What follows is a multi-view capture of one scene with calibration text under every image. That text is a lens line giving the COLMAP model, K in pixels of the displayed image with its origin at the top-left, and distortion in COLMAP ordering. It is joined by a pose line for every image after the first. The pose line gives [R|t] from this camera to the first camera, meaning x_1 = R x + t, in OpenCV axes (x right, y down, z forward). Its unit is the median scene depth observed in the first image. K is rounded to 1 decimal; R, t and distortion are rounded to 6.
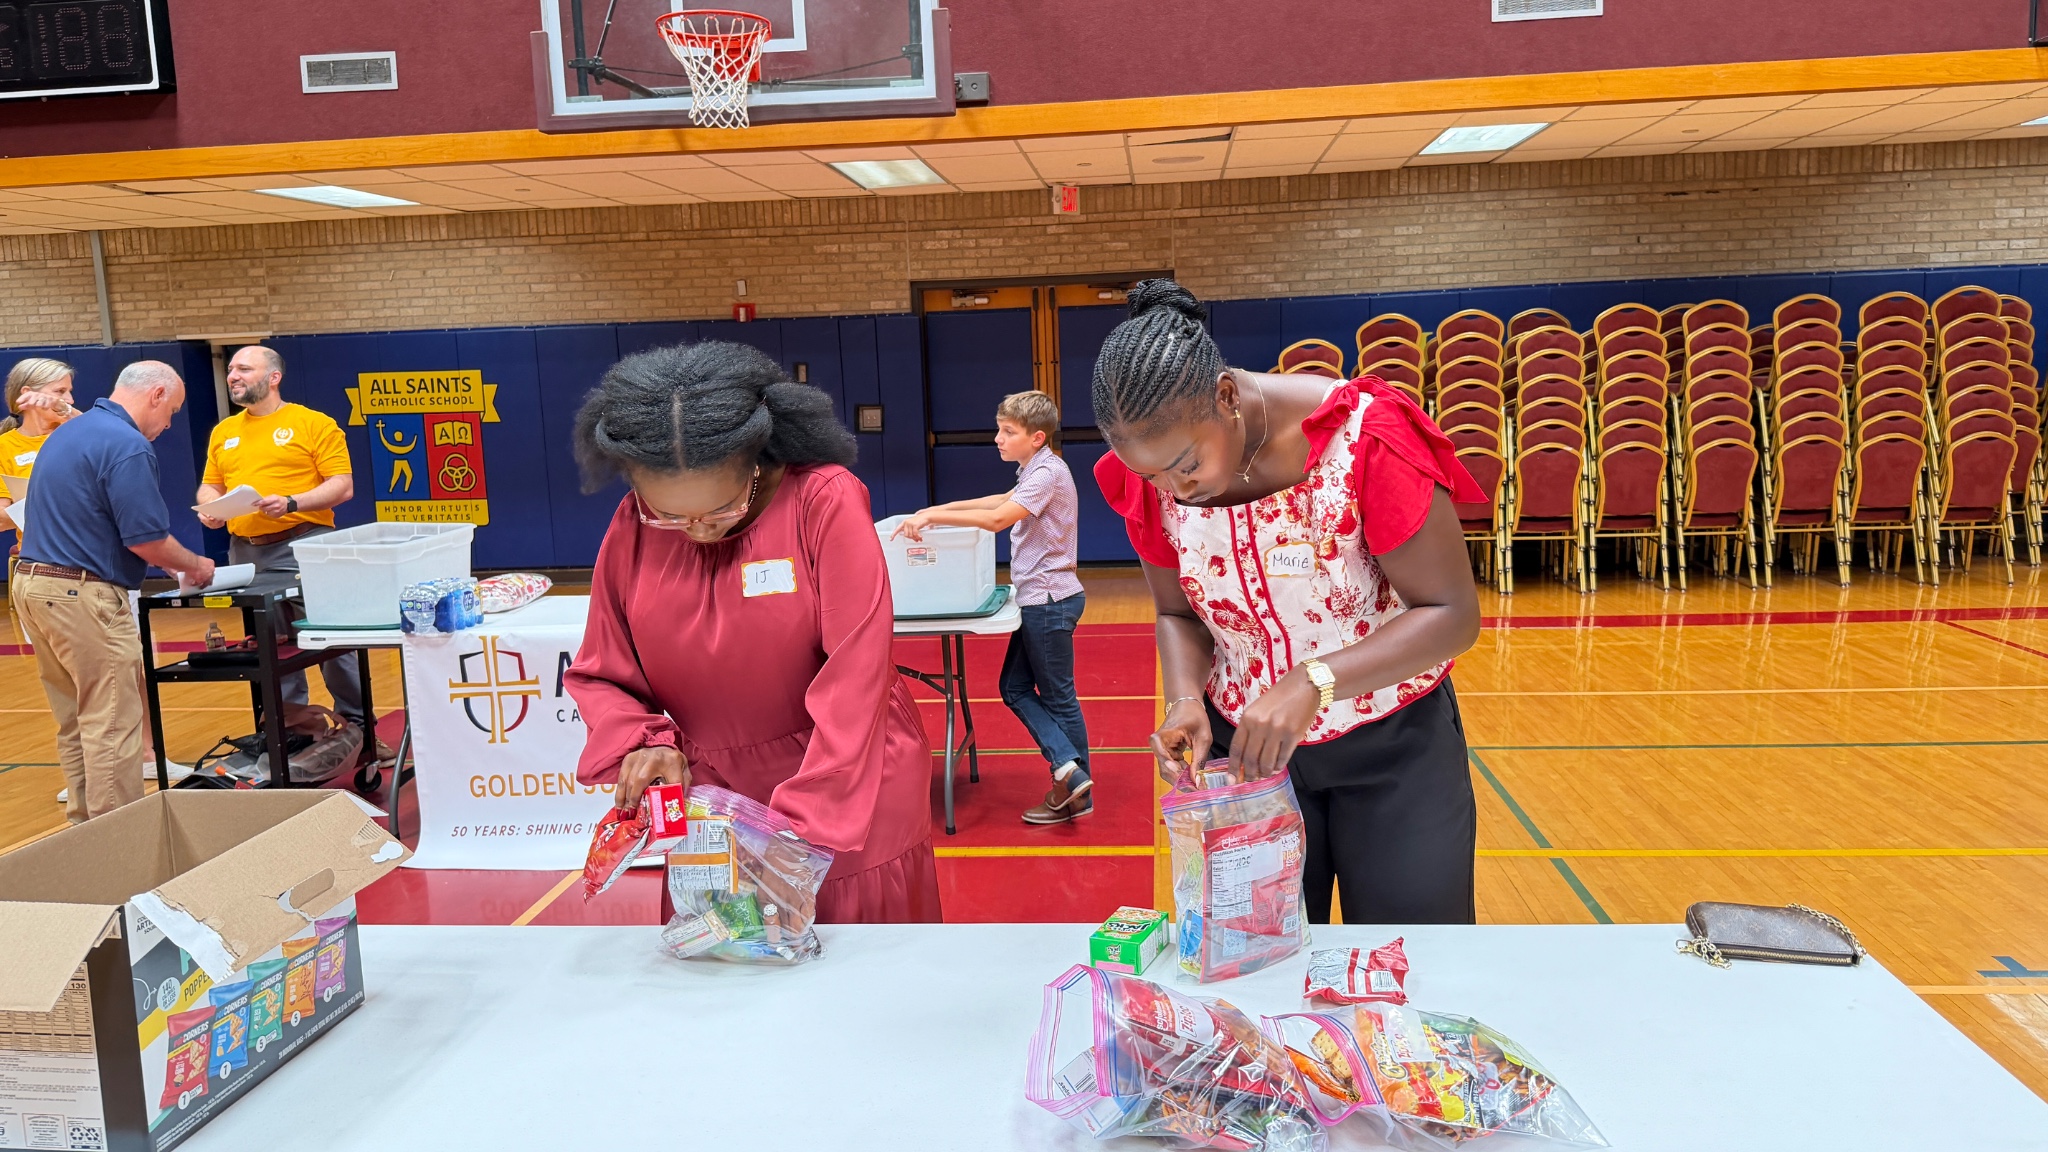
lens RADIAL K [[1454.7, 0, 1001.6], [0, 1454.7, 588.7], [0, 0, 1]] dist [0.076247, -0.088813]
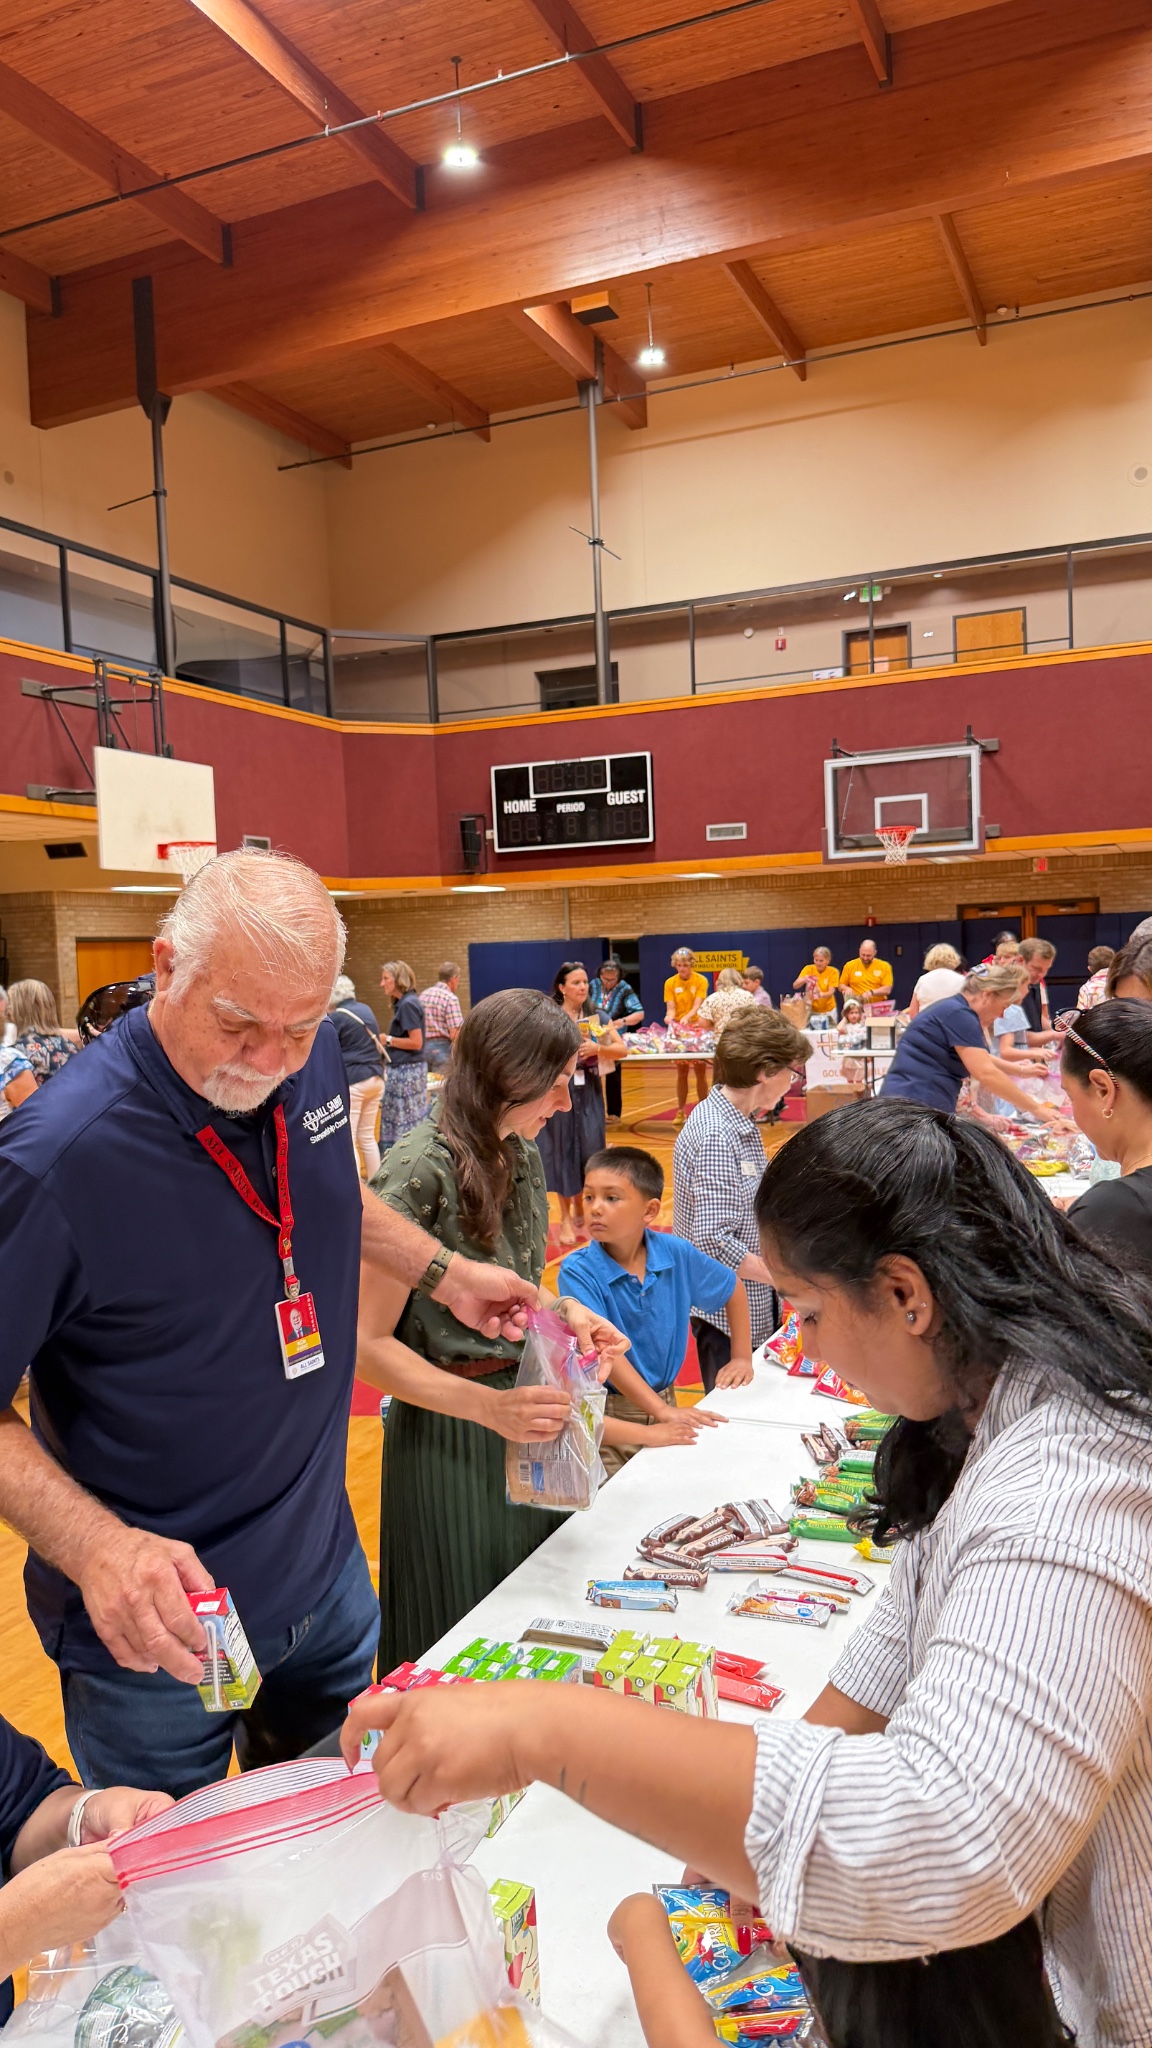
lens RADIAL K [[1454.7, 0, 585.5], [0, 1454.7, 1059.6], [0, 0, 1]] dist [0.076247, -0.088813]
pose [[0.960015, 0.015427, -0.279523, 0.012468], [-0.034120, 0.997484, -0.062134, 0.149291], [0.277861, 0.069187, 0.958126, -1.092437]]
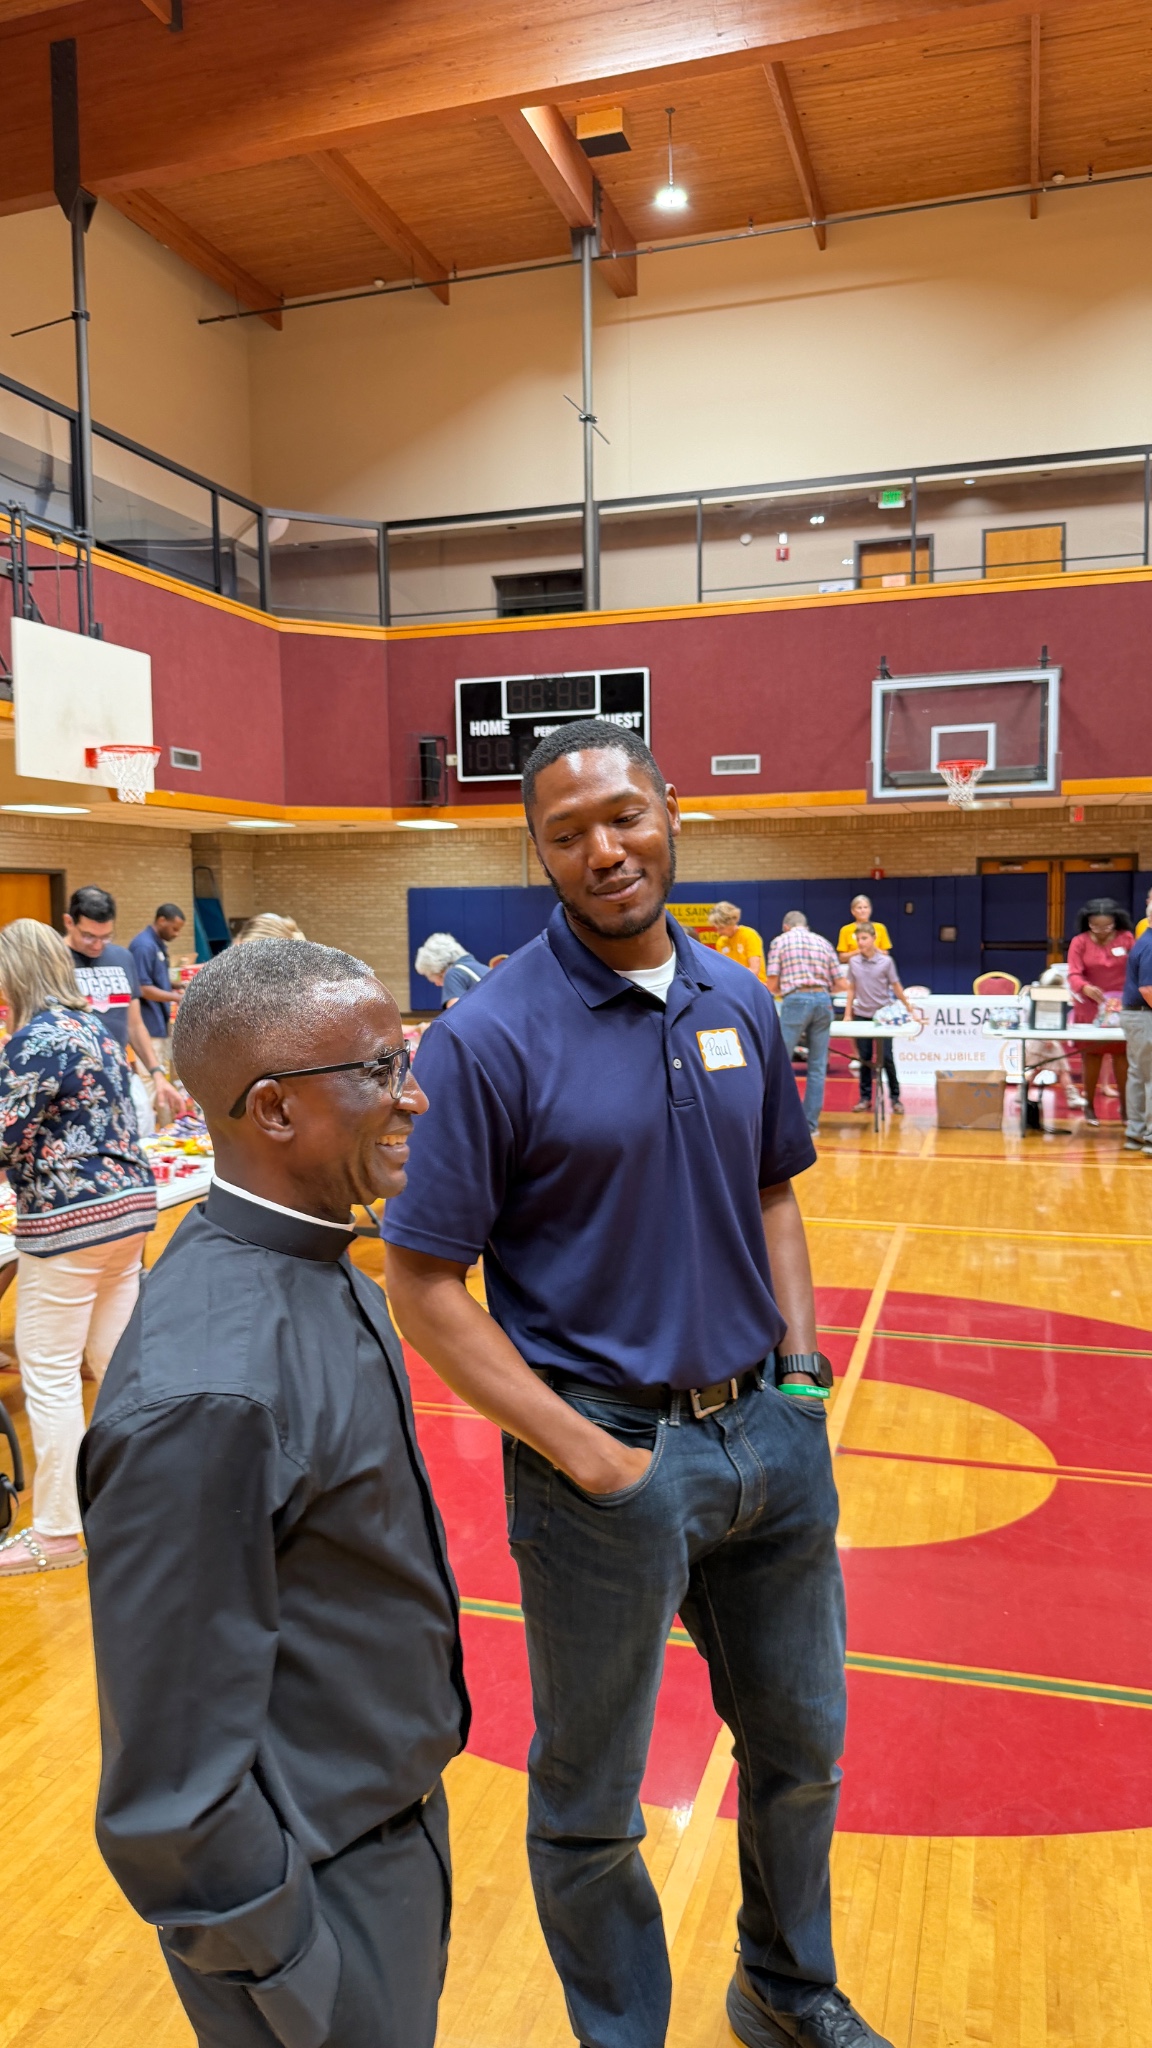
lens RADIAL K [[1454.7, 0, 554.4], [0, 1454.7, 1030.9], [0, 0, 1]] dist [0.076247, -0.088813]
pose [[0.981181, 0.034913, -0.189908, -0.231084], [-0.045928, 0.997489, -0.053911, 0.124524], [0.187549, 0.061619, 0.980321, -0.863408]]
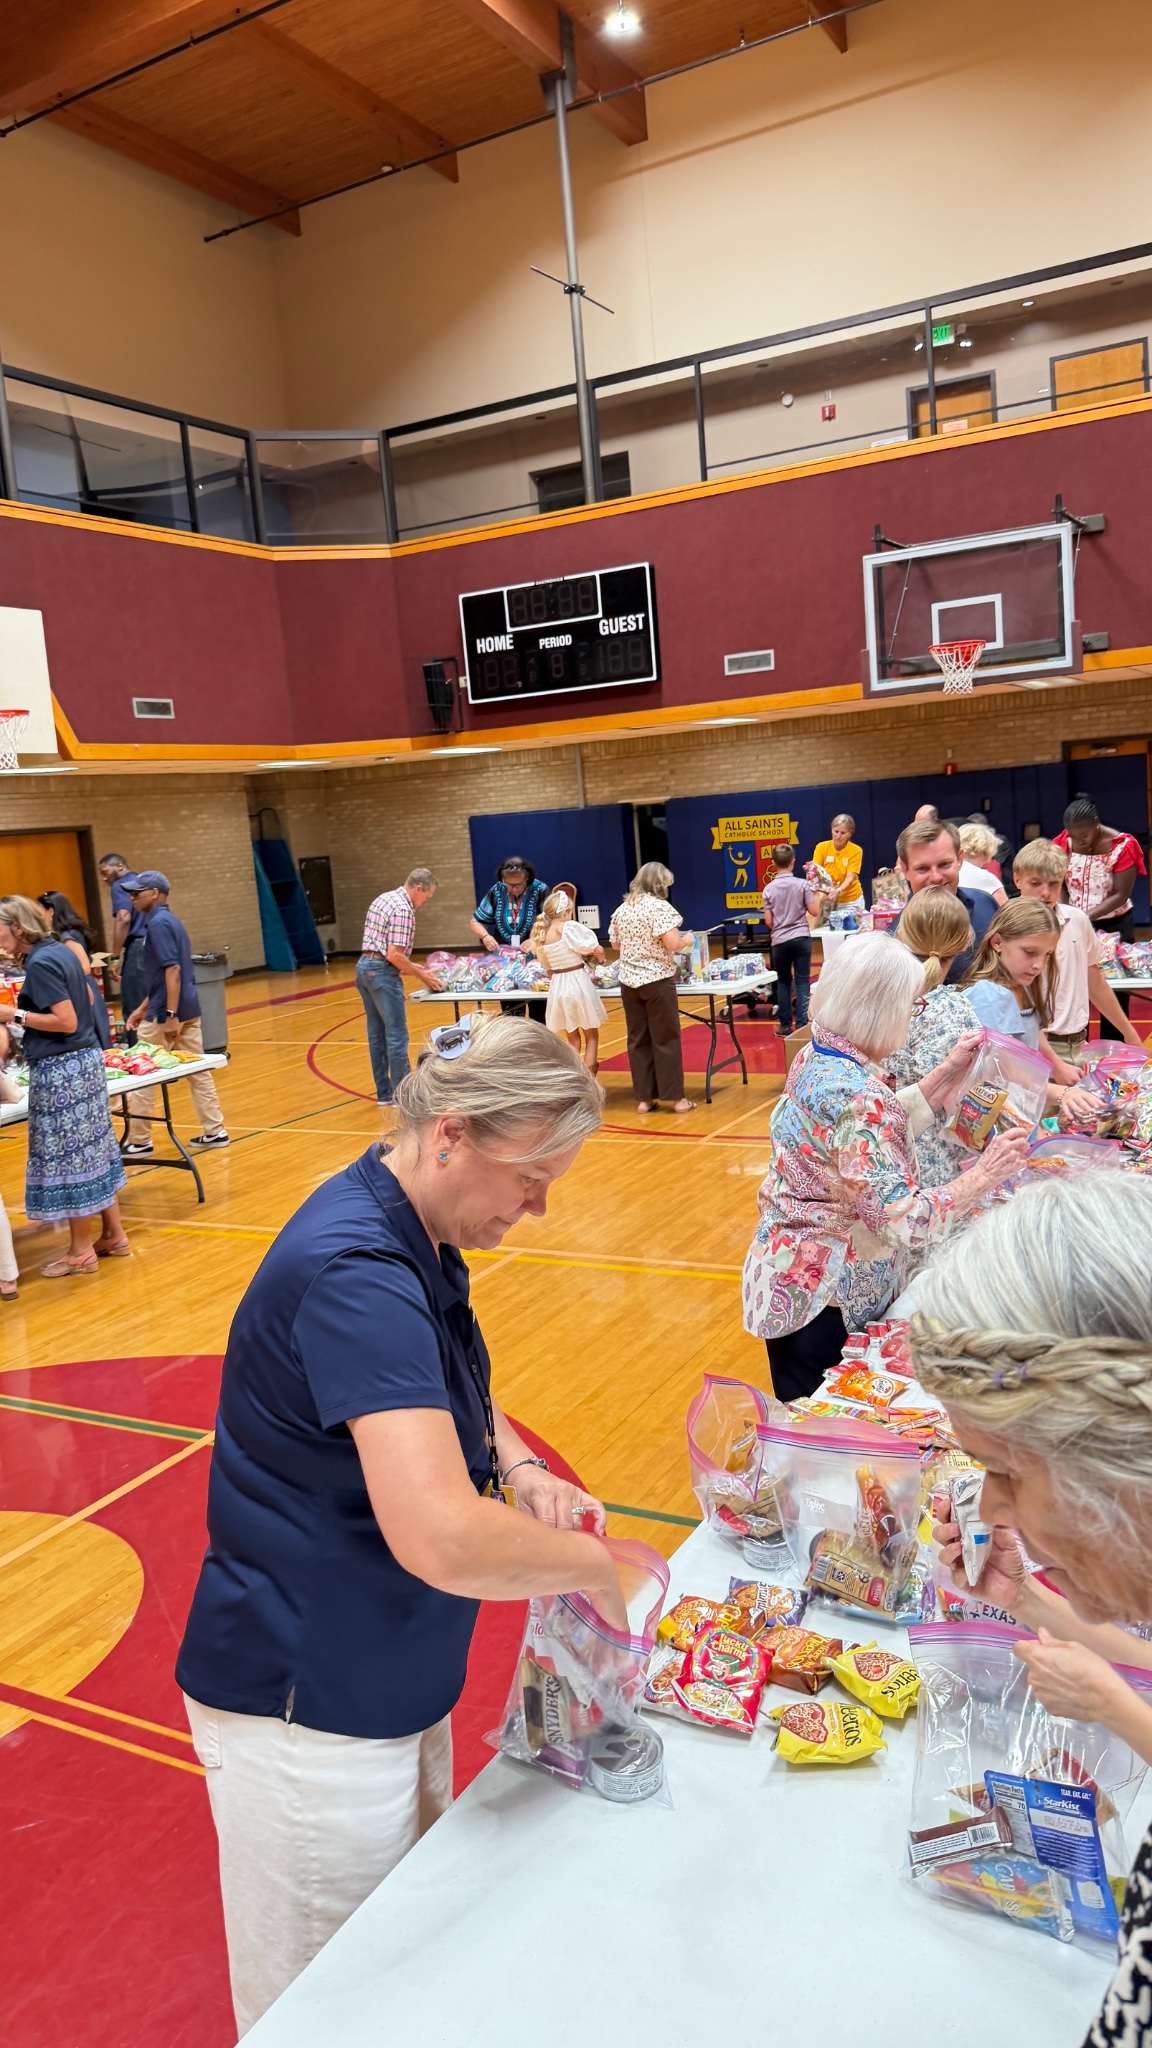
lens RADIAL K [[1454.7, 0, 586.6], [0, 1454.7, 1023.6], [0, 0, 1]] dist [0.076247, -0.088813]
pose [[0.926969, 0.010324, -0.374995, 0.060186], [-0.004789, 0.999865, 0.015689, 0.069847], [0.375107, -0.012747, 0.926894, -0.668547]]
